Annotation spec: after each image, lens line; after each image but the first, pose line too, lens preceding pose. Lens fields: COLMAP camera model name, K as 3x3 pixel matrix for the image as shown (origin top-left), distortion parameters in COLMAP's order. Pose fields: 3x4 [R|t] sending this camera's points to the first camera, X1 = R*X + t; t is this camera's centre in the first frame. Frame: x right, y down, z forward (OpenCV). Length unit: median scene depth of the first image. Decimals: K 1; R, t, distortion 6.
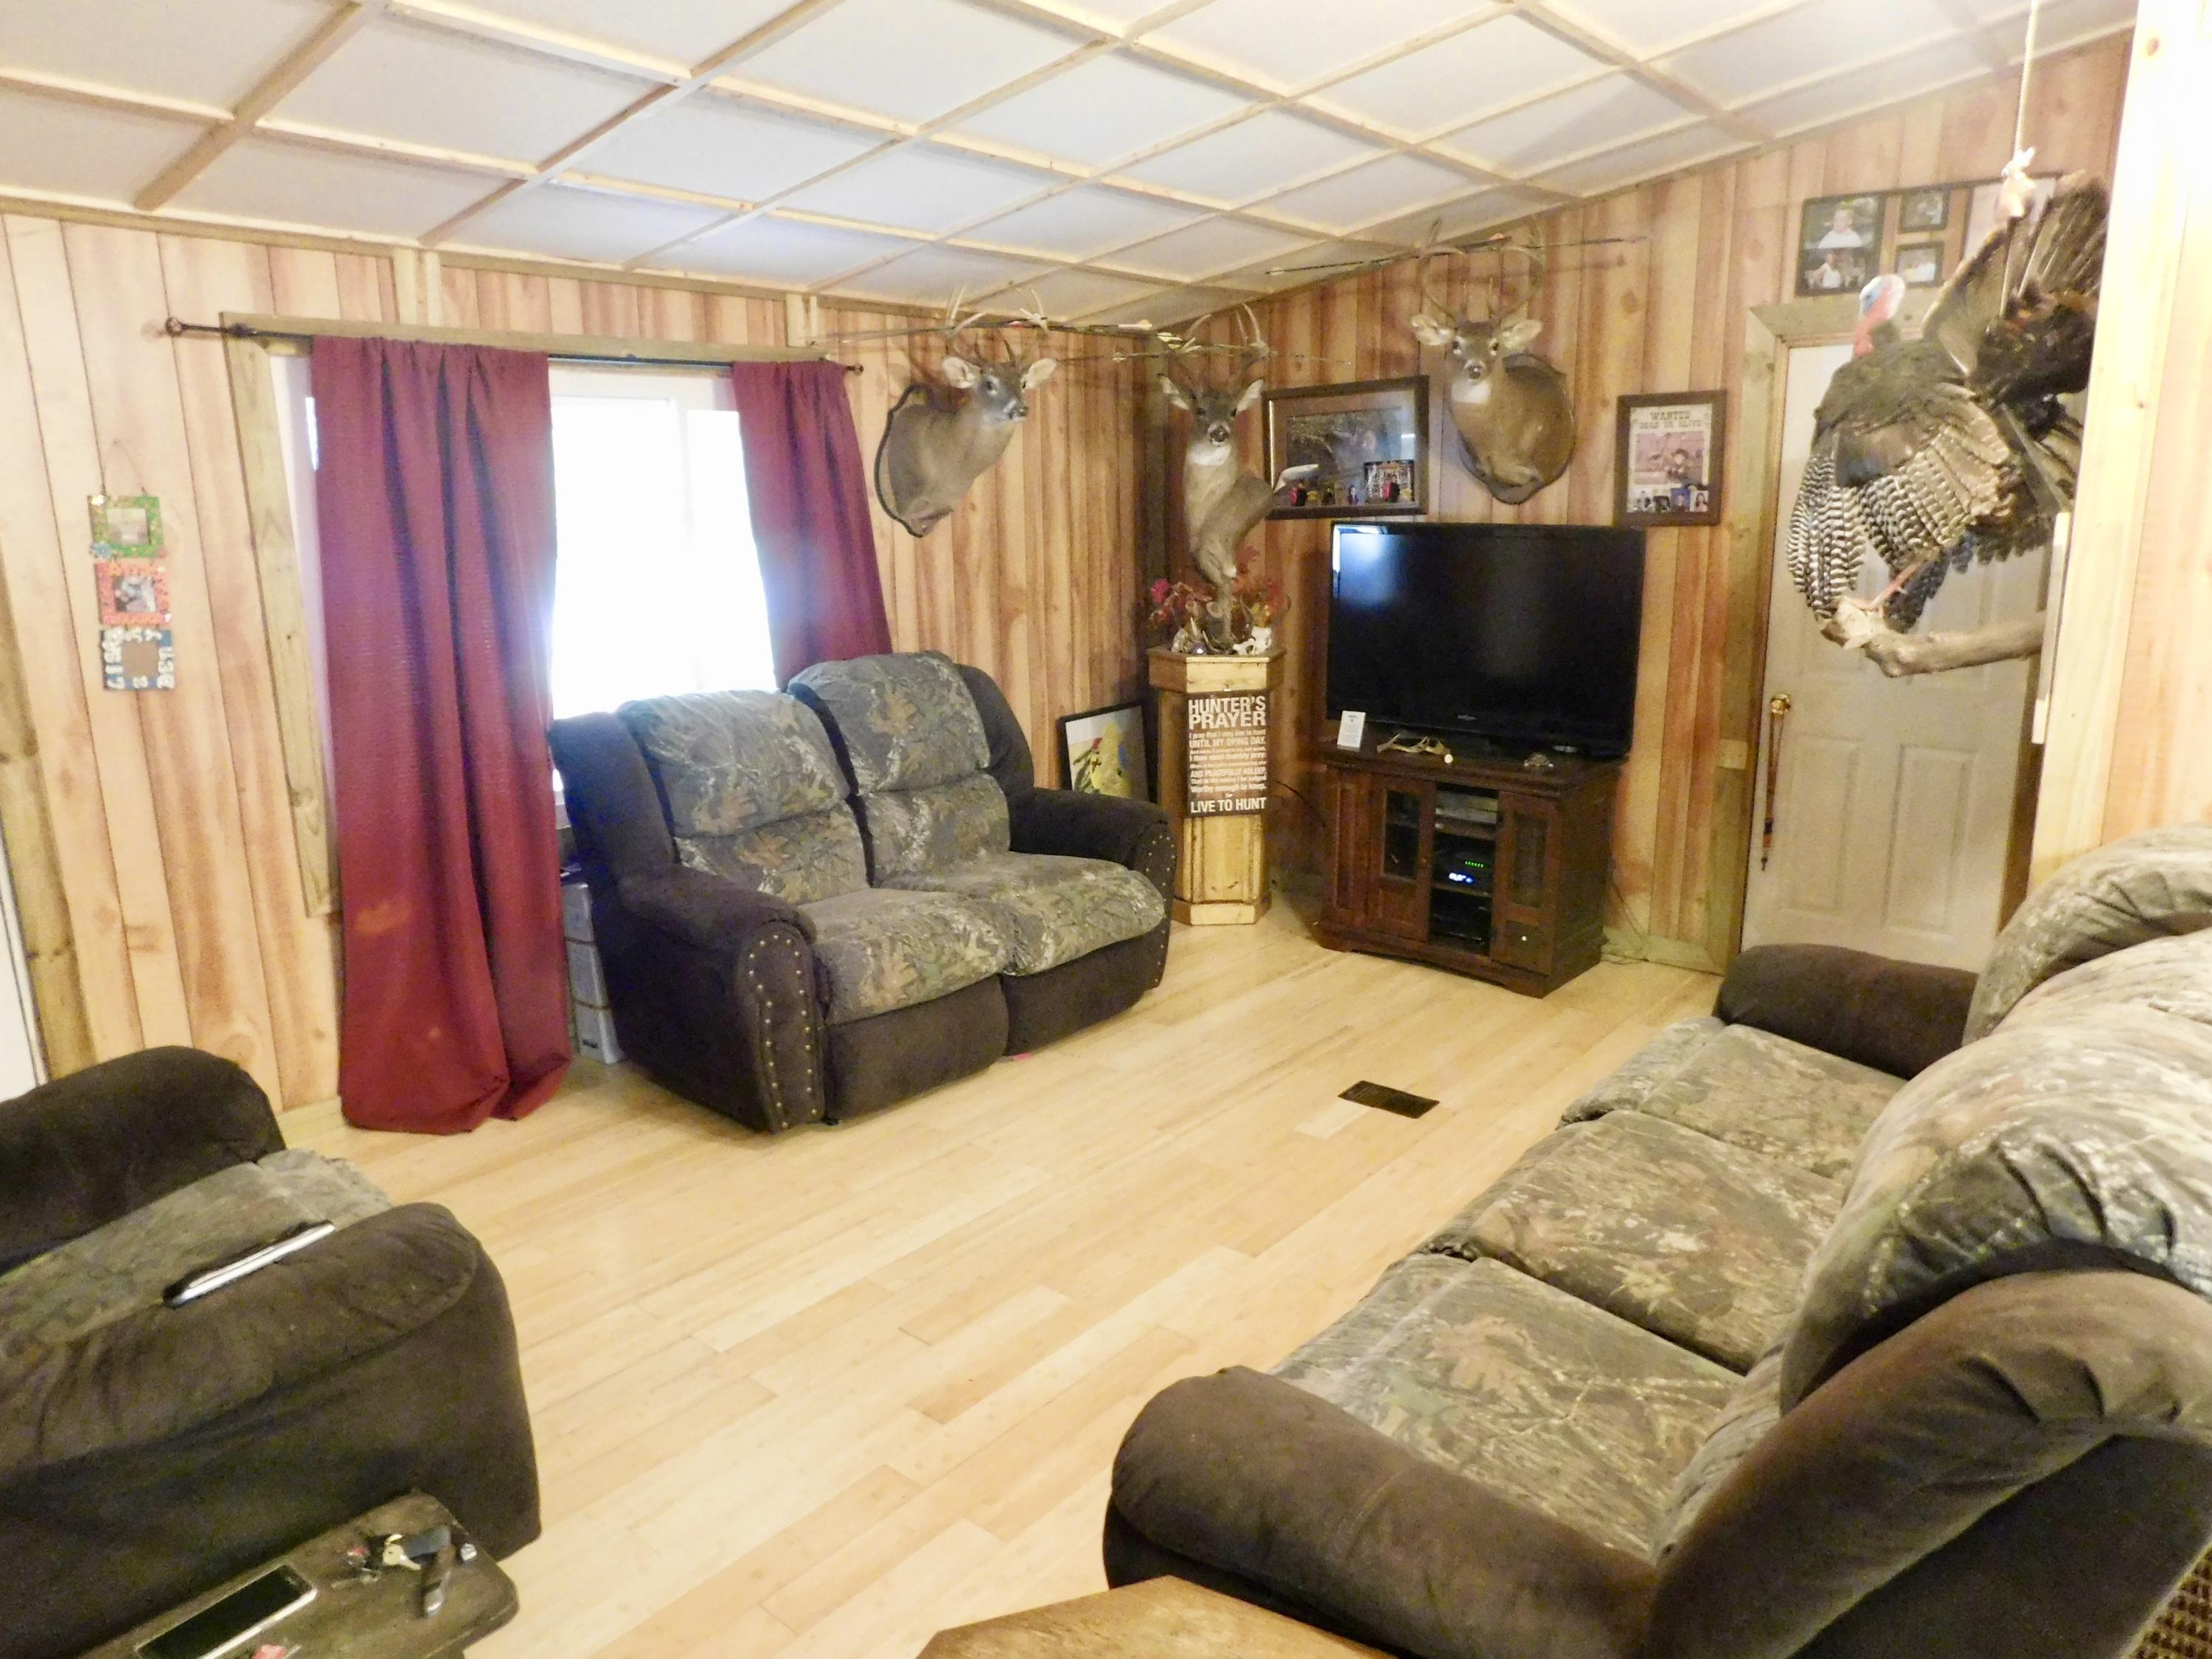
lens RADIAL K [[1448.8, 0, 1118.5], [0, 1448.8, 825.8], [0, 0, 1]] dist [-0.086336, 0.062166]
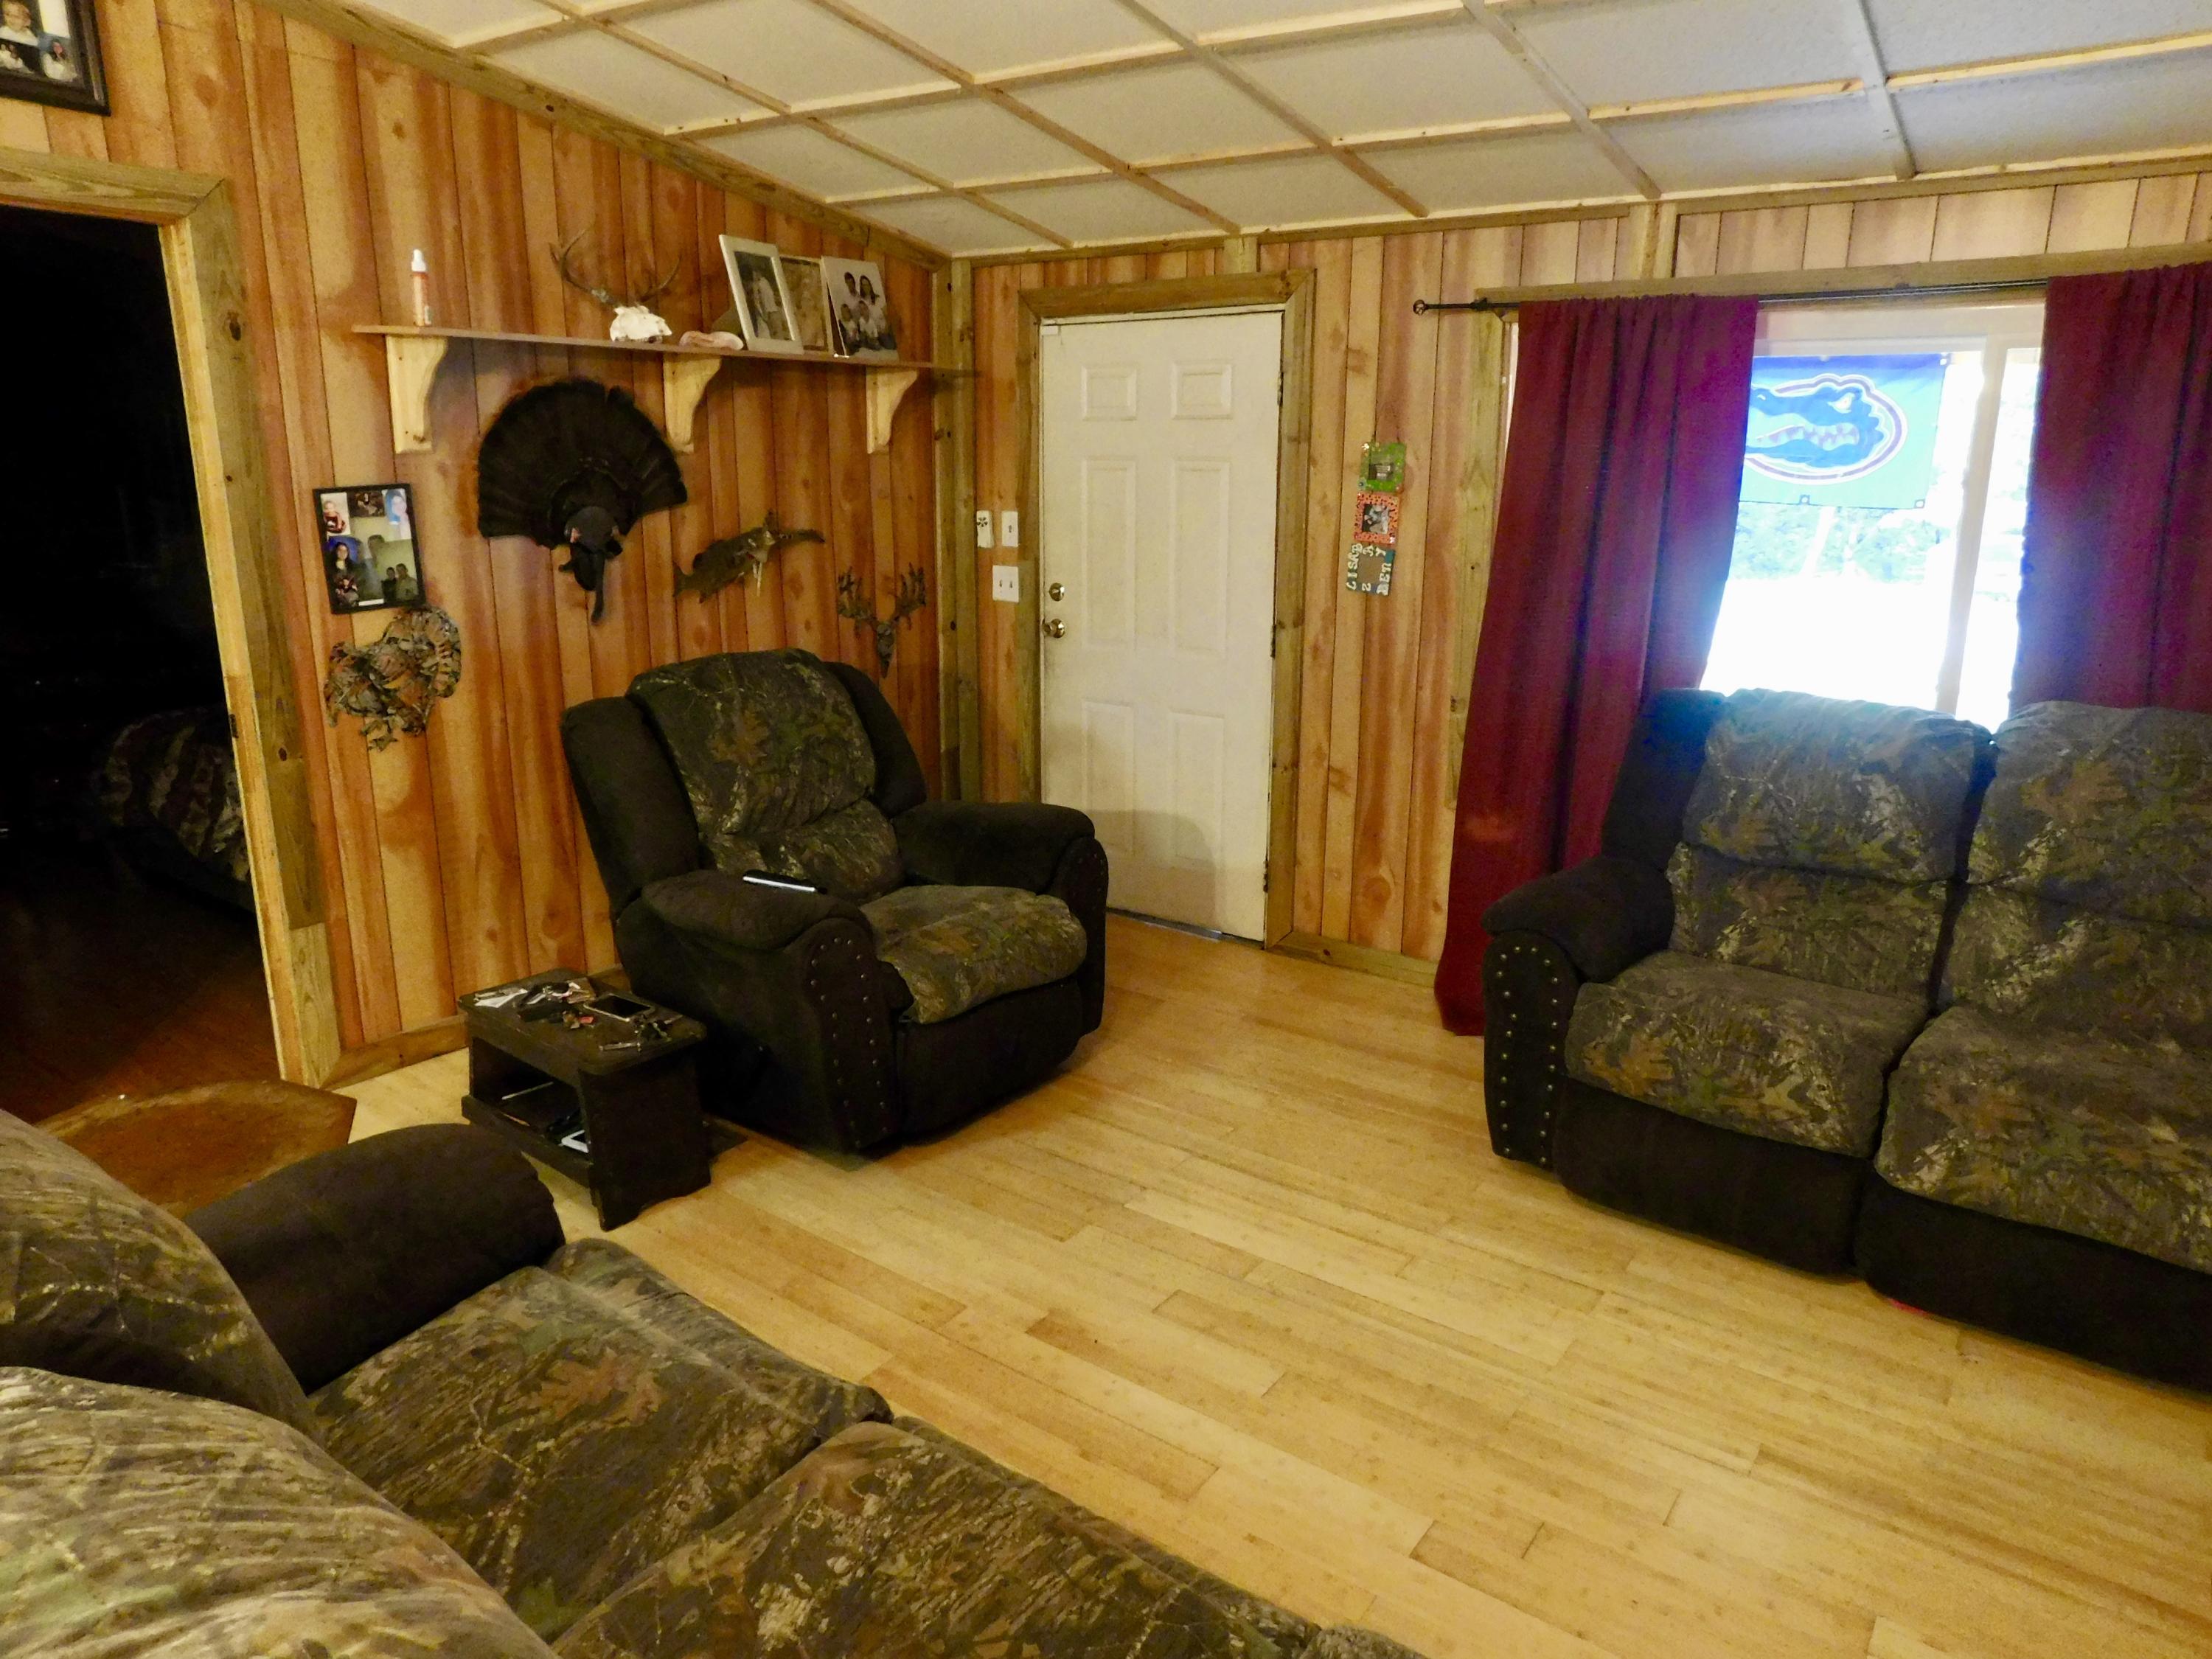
lens RADIAL K [[1448.8, 0, 1118.5], [0, 1448.8, 825.8], [0, 0, 1]] dist [-0.086336, 0.062166]
pose [[0.056448, 0.259512, -0.964089, 0.590357], [-0.229585, 0.943126, 0.240427, -0.151569], [0.971650, 0.207768, 0.112817, 0.633230]]
